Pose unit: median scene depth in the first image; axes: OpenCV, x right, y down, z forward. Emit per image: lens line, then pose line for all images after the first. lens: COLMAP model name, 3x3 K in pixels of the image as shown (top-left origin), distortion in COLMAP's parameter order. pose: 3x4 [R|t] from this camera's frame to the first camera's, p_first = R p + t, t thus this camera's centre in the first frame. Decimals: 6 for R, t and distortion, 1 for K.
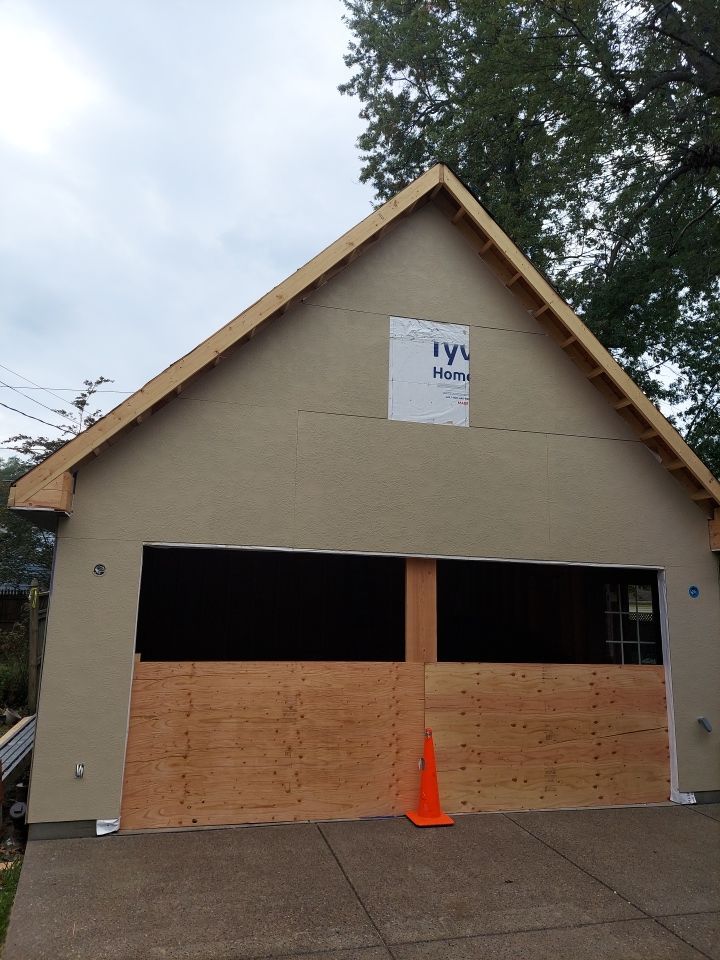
lens RADIAL K [[675.2, 0, 366.2], [0, 675.2, 493.5], [0, 0, 1]] dist [0.076126, -0.072044]
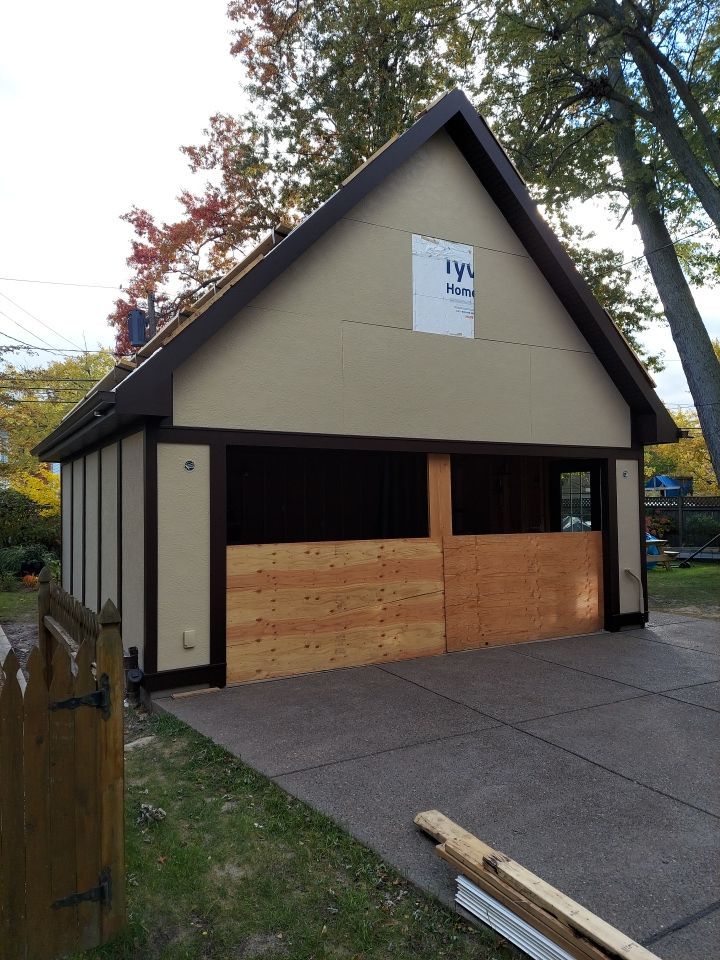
lens RADIAL K [[675.2, 0, 375.2], [0, 675.2, 491.4], [0, 0, 1]] dist [0.076126, -0.072044]
pose [[0.964928, -0.029936, 0.260800, -0.319710], [-0.006036, 0.990684, 0.136049, 0.004453], [-0.262444, -0.132852, 0.955758, -0.100910]]
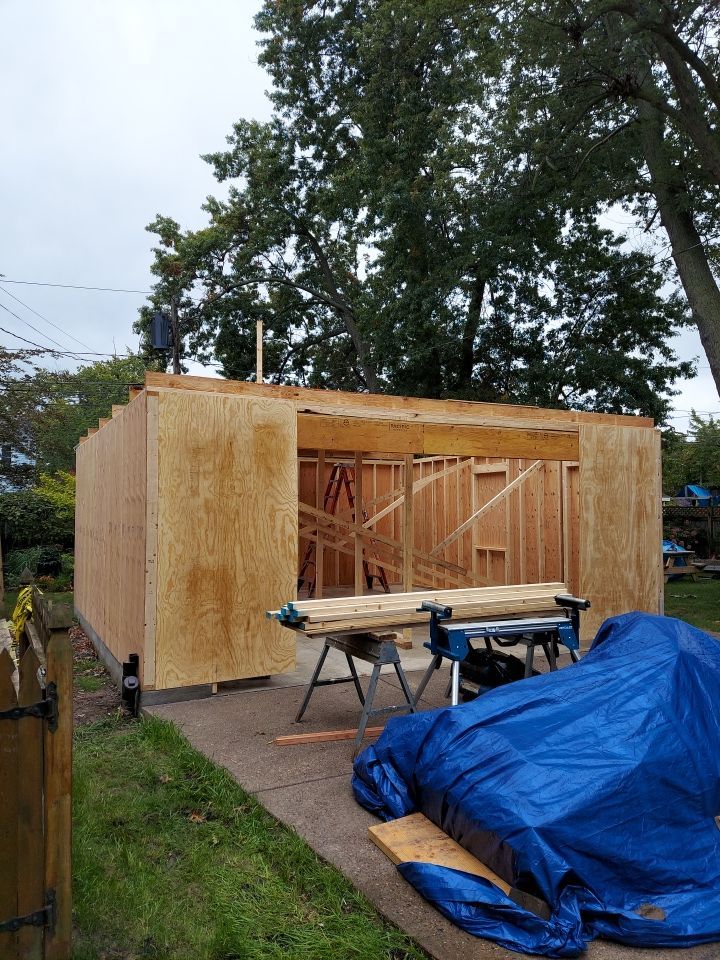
lens RADIAL K [[675.2, 0, 374.4], [0, 675.2, 493.8], [0, 0, 1]] dist [0.076126, -0.072044]
pose [[0.975054, -0.017011, 0.221314, -0.277770], [-0.011823, 0.991664, 0.128309, 0.013650], [-0.221652, -0.127725, 0.966725, -0.078186]]
